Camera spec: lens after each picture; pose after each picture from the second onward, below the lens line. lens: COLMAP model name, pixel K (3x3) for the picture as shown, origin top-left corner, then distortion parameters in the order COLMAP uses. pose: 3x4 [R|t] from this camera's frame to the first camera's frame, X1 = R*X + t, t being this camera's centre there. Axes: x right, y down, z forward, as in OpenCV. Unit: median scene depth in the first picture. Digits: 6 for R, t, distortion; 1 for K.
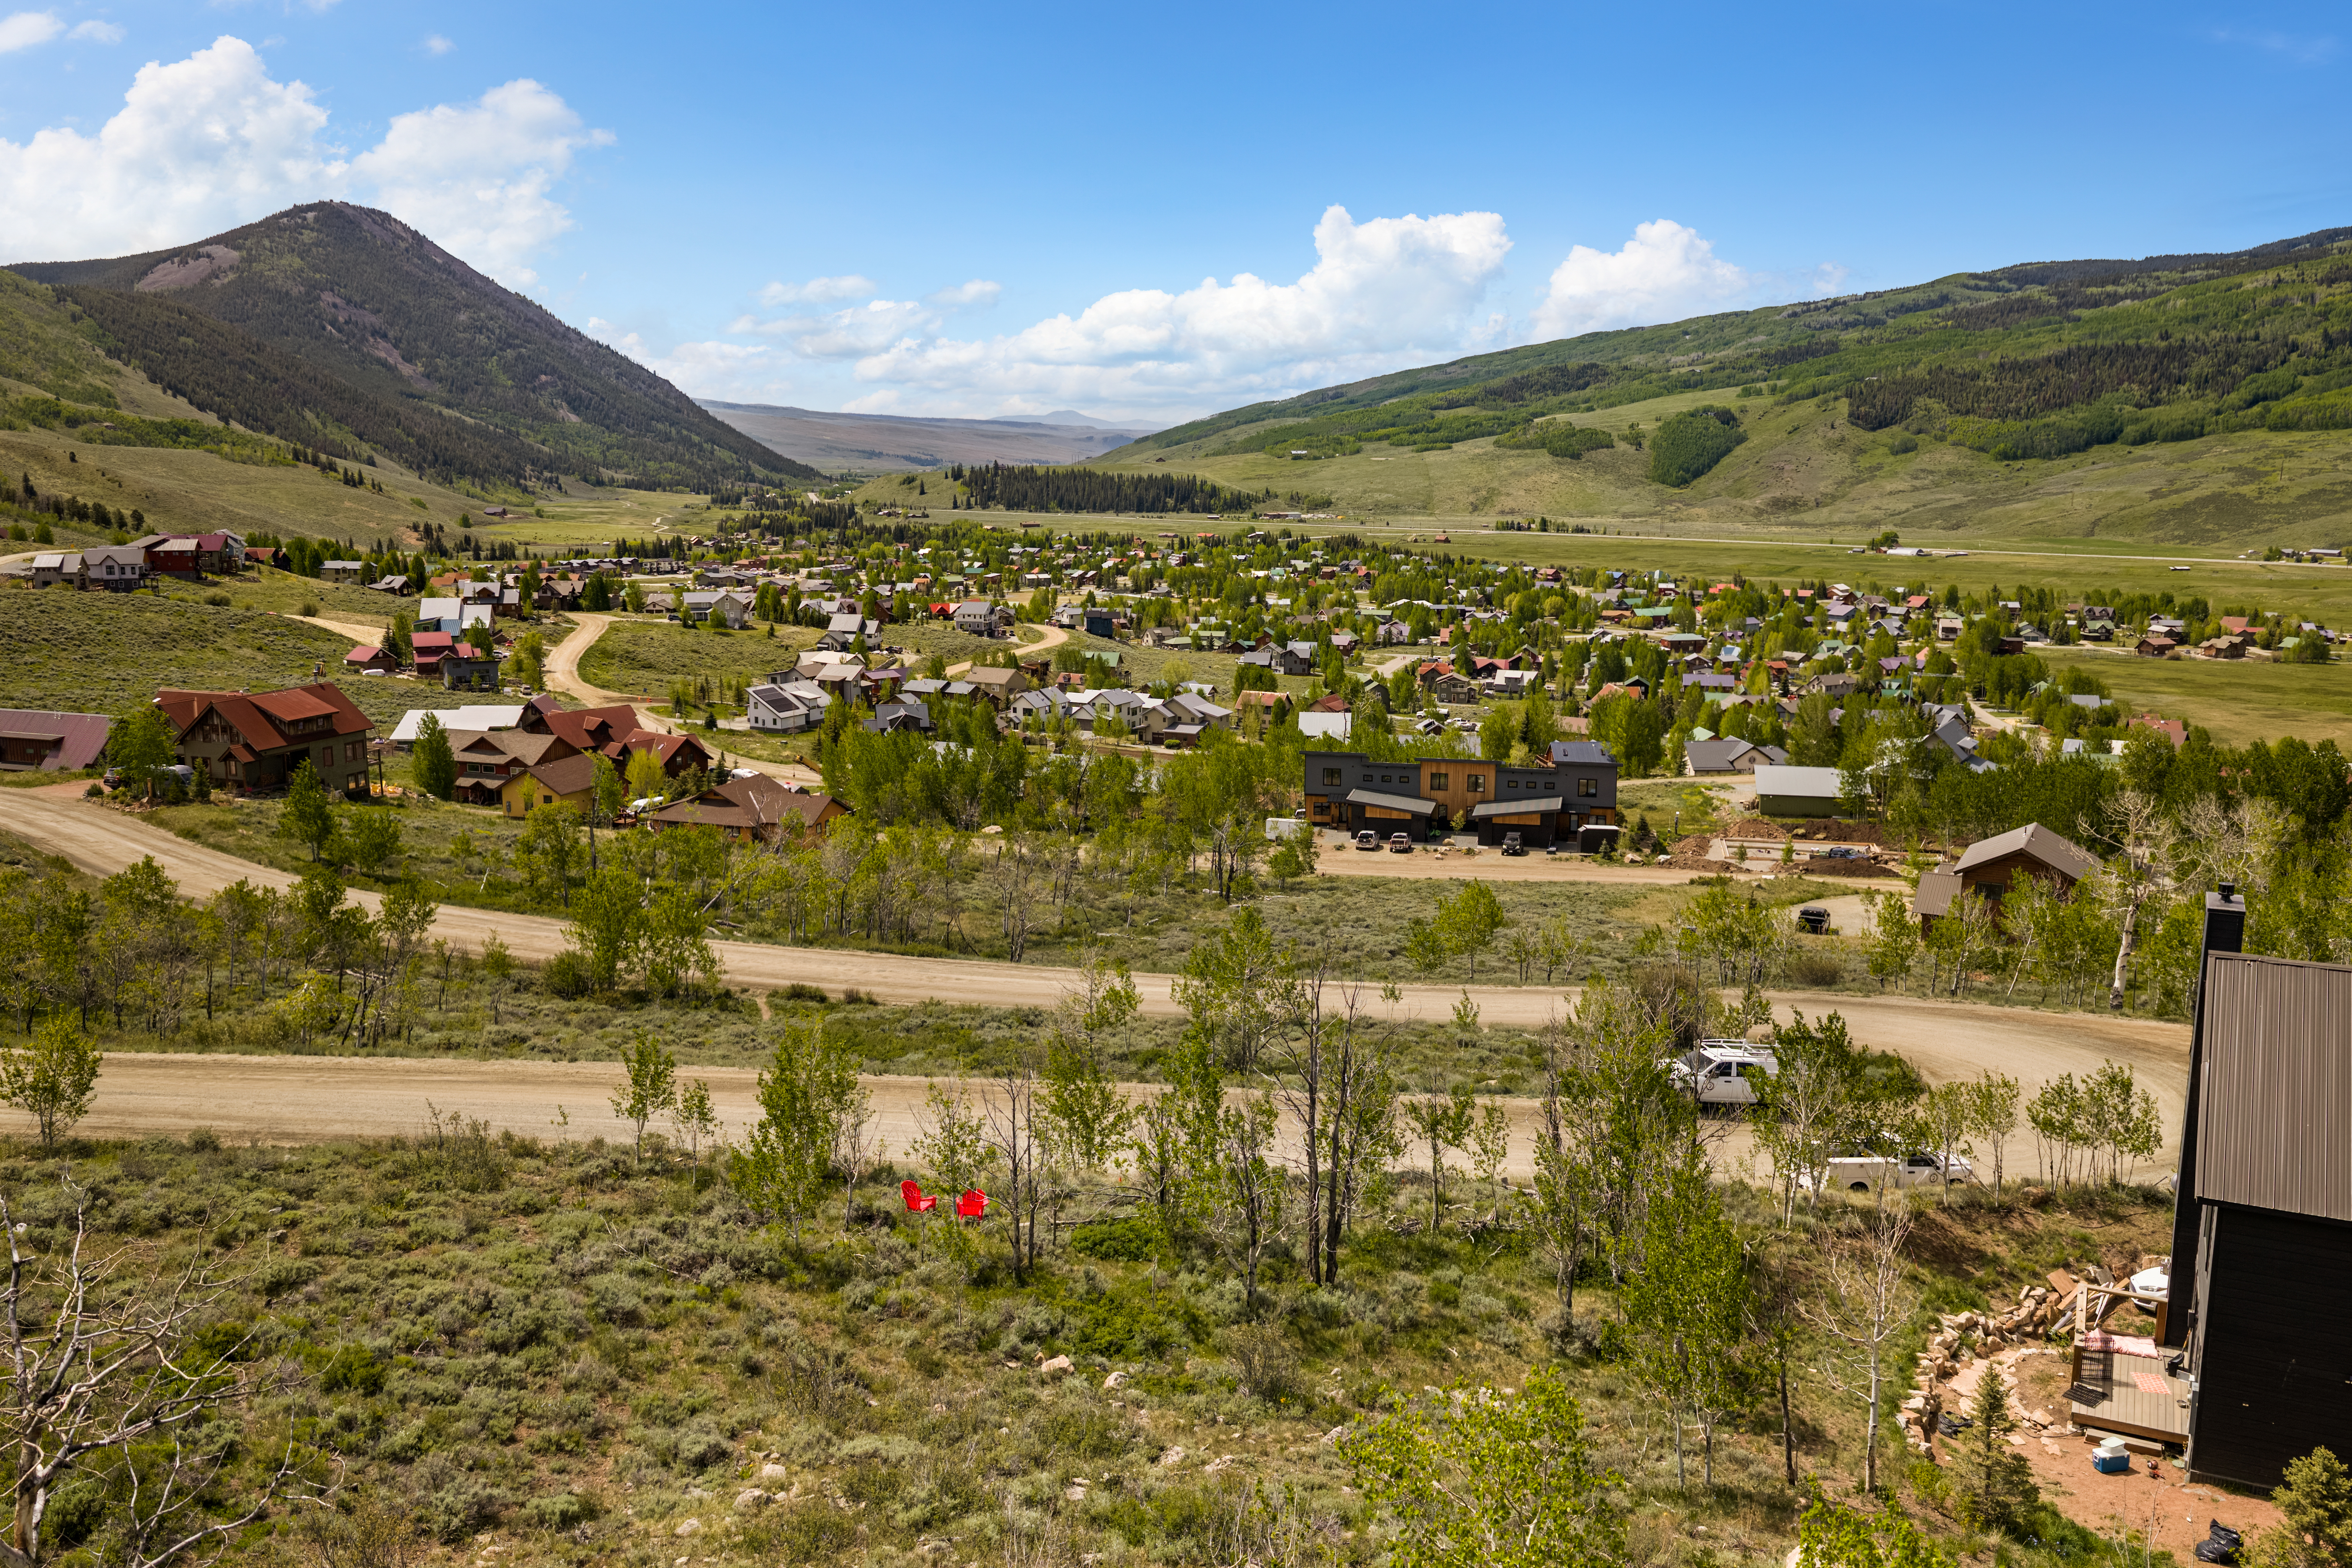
lens RADIAL K [[1949.7, 0, 1187.6], [0, 1949.7, 777.5], [0, 0, 1]] dist [0.018964, -0.034213]
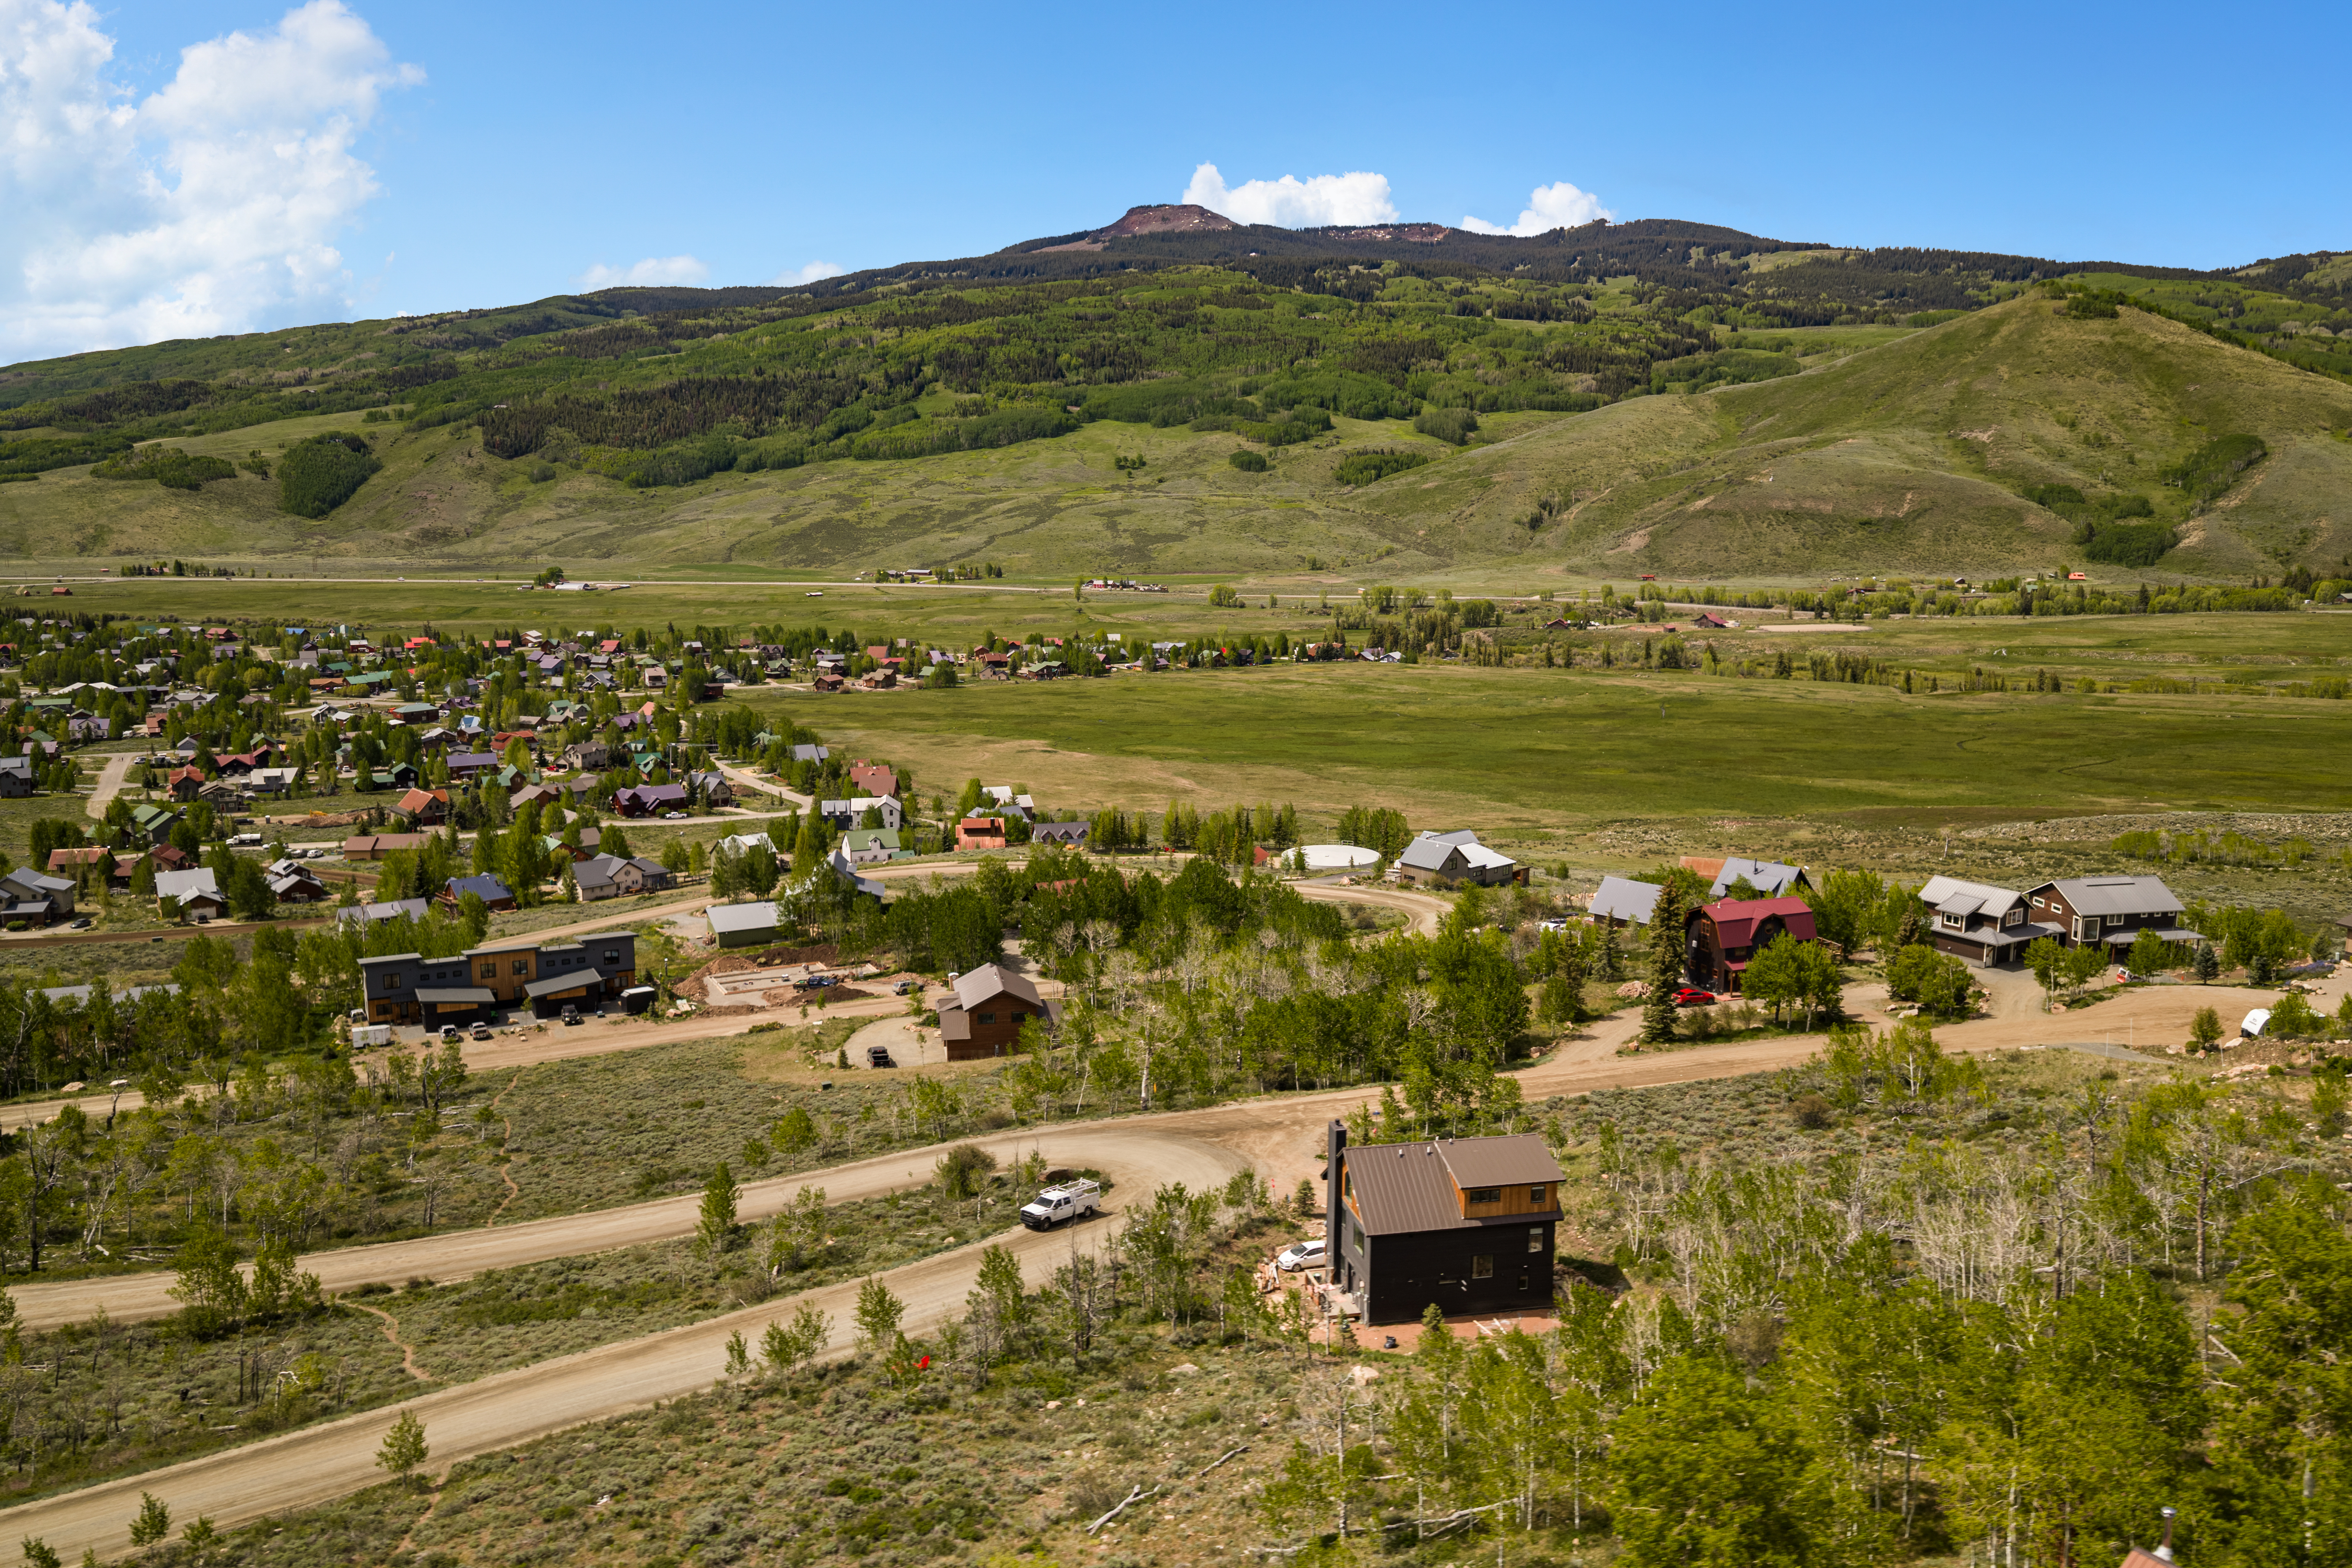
lens RADIAL K [[1949.7, 0, 1186.8], [0, 1949.7, 777.4], [0, 0, 1]] dist [0.018964, -0.034213]
pose [[0.780195, -0.108867, 0.615990, -0.043332], [0.110226, 0.993257, 0.035935, -0.018368], [-0.615749, 0.039862, 0.786934, -0.036537]]
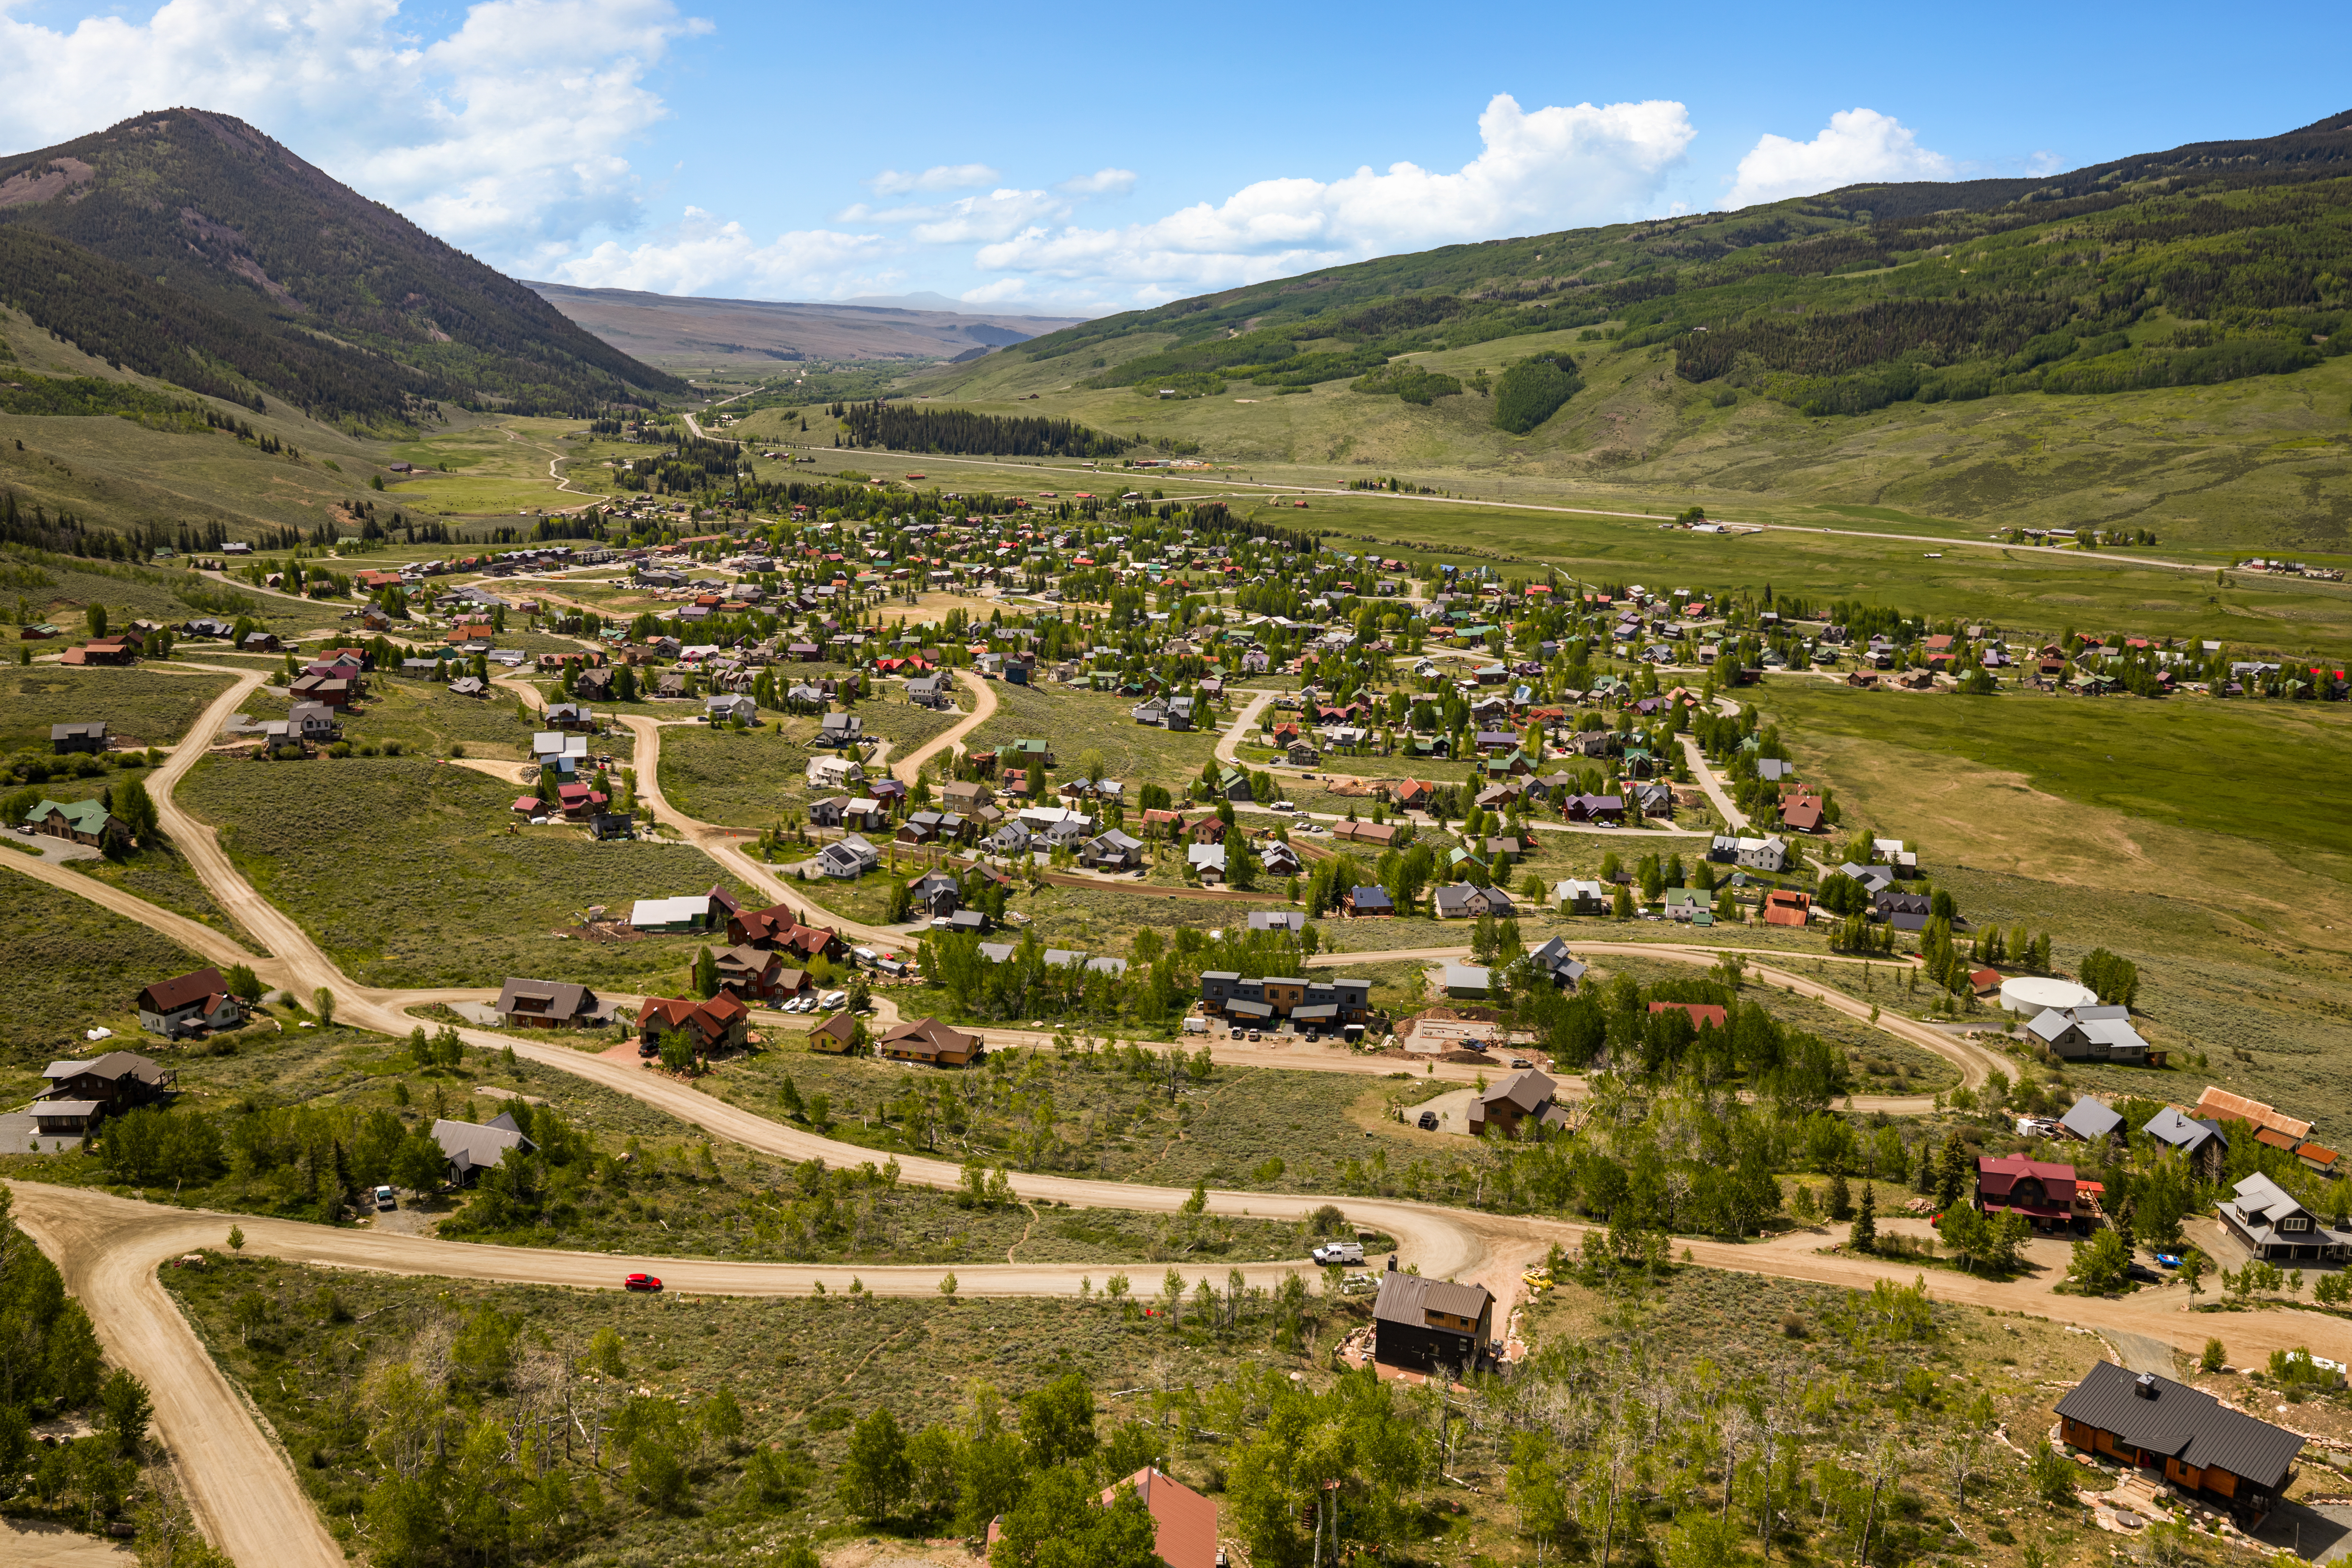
lens RADIAL K [[1949.7, 0, 1185.0], [0, 1949.7, 790.2], [0, 0, 1]] dist [0.018964, -0.034213]
pose [[0.997711, -0.011744, 0.066593, -0.013175], [0.007315, 0.997769, 0.066363, -0.052332], [-0.067224, -0.065724, 0.995571, -0.140605]]
